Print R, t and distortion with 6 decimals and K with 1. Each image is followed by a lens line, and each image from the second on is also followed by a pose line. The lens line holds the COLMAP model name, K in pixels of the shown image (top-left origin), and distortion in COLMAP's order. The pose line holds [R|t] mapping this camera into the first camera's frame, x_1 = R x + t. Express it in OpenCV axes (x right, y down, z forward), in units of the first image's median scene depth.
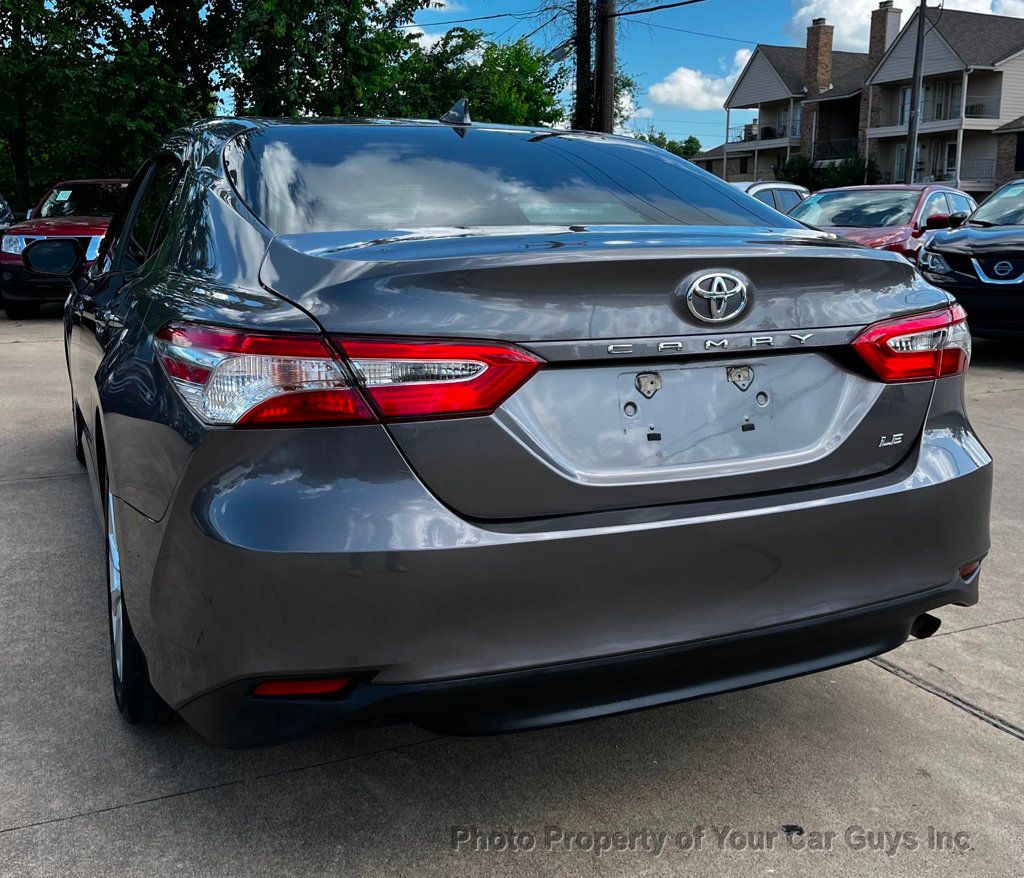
lens RADIAL K [[1023.6, 0, 510.6], [0, 1023.6, 423.8], [0, 0, 1]] dist [0.012190, 0.015435]
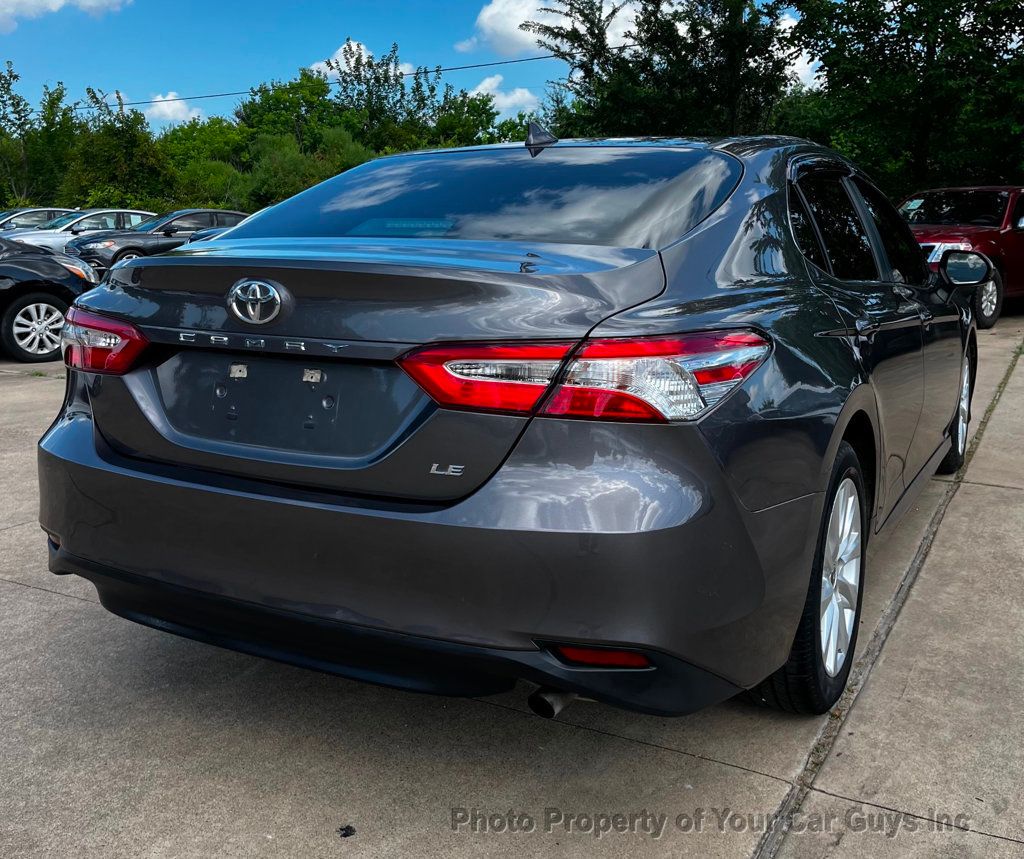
lens RADIAL K [[1031.1, 0, 512.0], [0, 1031.1, 398.0], [0, 0, 1]] dist [0.017112, -0.018654]
pose [[0.601373, 0.130507, -0.788237, 0.181323], [-0.154988, 0.986884, 0.045150, -0.016006], [0.783791, 0.095015, 0.613713, 0.073981]]
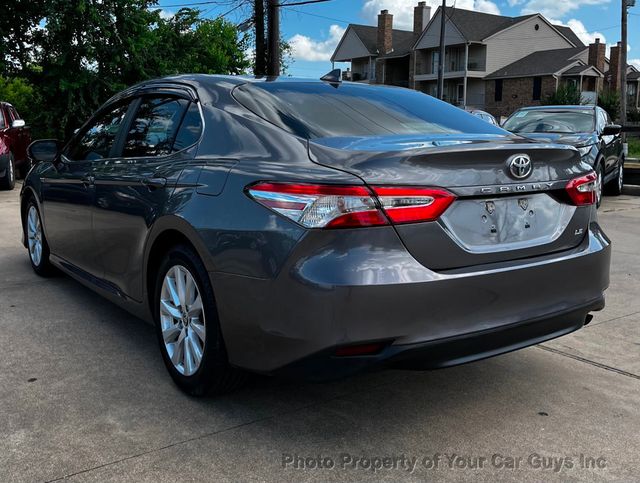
lens RADIAL K [[635.6, 0, 320.0], [0, 635.6, 241.5], [0, 0, 1]] dist [0.037447, -0.008118]
pose [[0.981566, -0.029056, 0.188904, -0.068844], [0.032680, 0.999336, -0.016094, 0.006474], [-0.188311, 0.021971, 0.981864, -0.038236]]
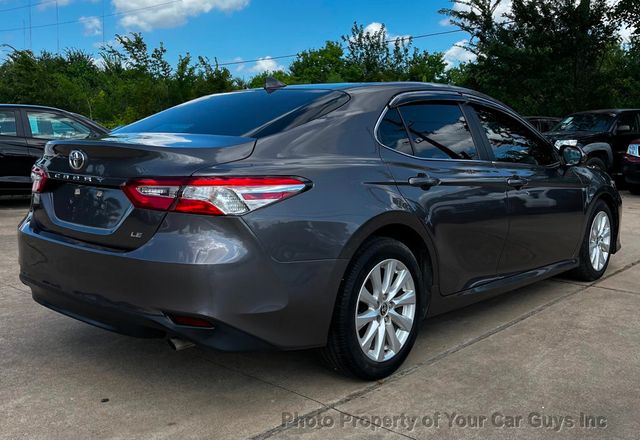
lens RADIAL K [[642.6, 0, 320.0], [0, 642.6, 220.0], [0, 0, 1]] dist [0.071933, -0.179503]
pose [[0.404939, 0.119903, -0.906448, 0.272479], [-0.179388, 0.982516, 0.049827, -0.023374], [0.896574, 0.142429, 0.419368, 0.124233]]
